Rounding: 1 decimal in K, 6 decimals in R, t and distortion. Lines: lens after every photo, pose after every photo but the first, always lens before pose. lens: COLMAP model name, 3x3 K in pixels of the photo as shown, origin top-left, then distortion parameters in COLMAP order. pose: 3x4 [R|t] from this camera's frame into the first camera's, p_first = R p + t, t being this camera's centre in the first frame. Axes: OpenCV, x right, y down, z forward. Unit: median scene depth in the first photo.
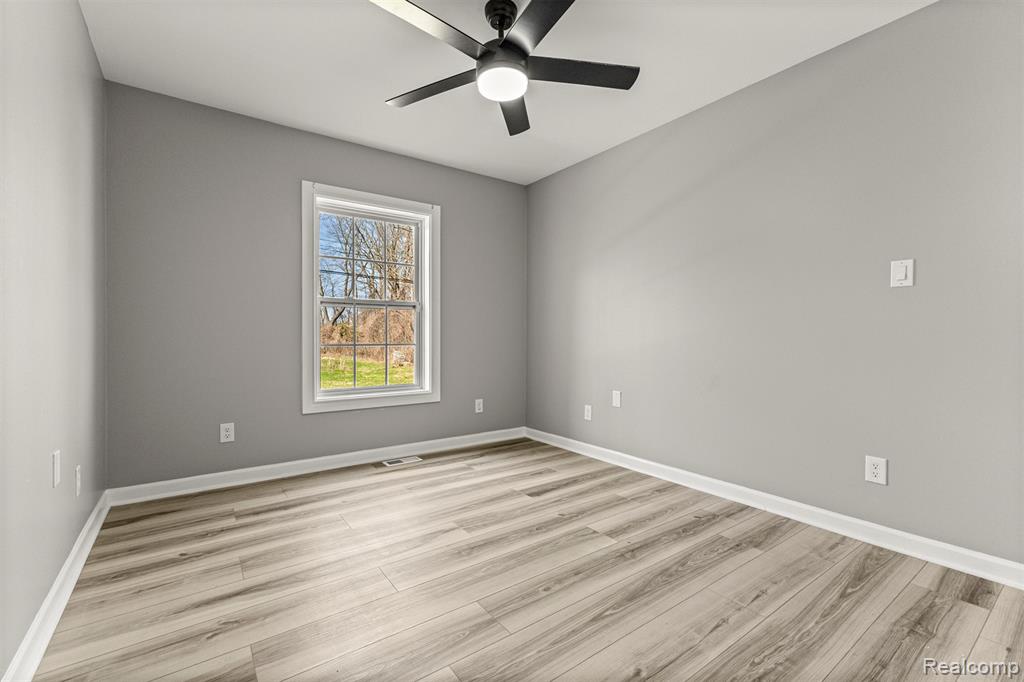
lens RADIAL K [[439.0, 0, 508.9], [0, 439.0, 341.7], [0, 0, 1]] dist [0.000821, -0.000076]
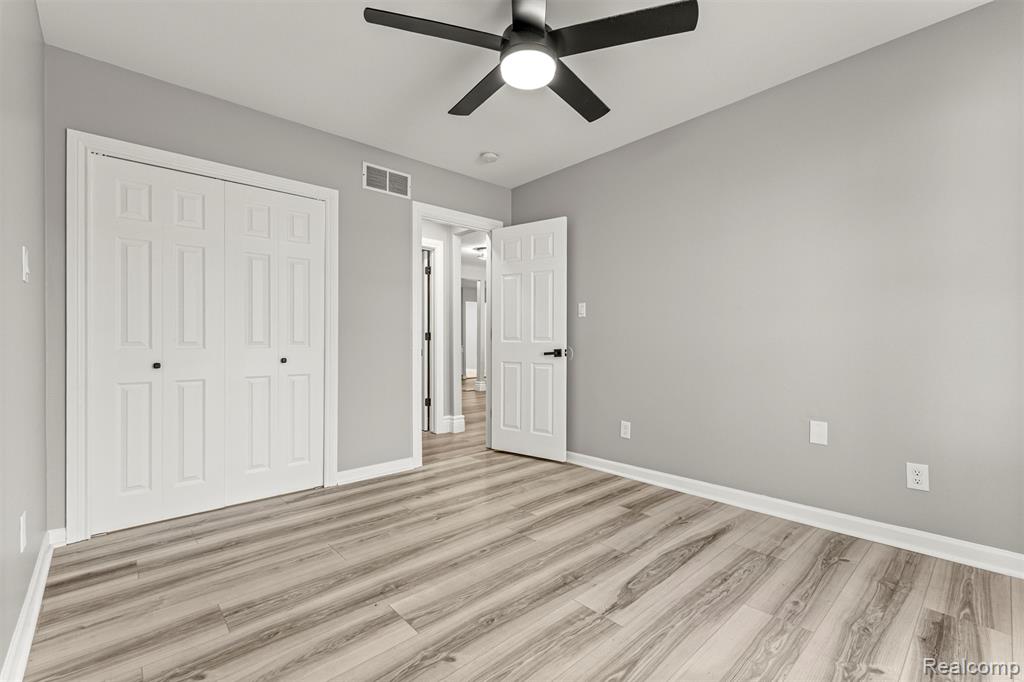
lens RADIAL K [[444.5, 0, 512.0], [0, 444.5, 335.8], [0, 0, 1]] dist [0.007271, 0.000265]
pose [[-0.992917, 0.001643, -0.118795, 0.137529], [0.002103, 0.999991, -0.003747, -0.026022], [0.118788, -0.003970, -0.992912, 2.010739]]
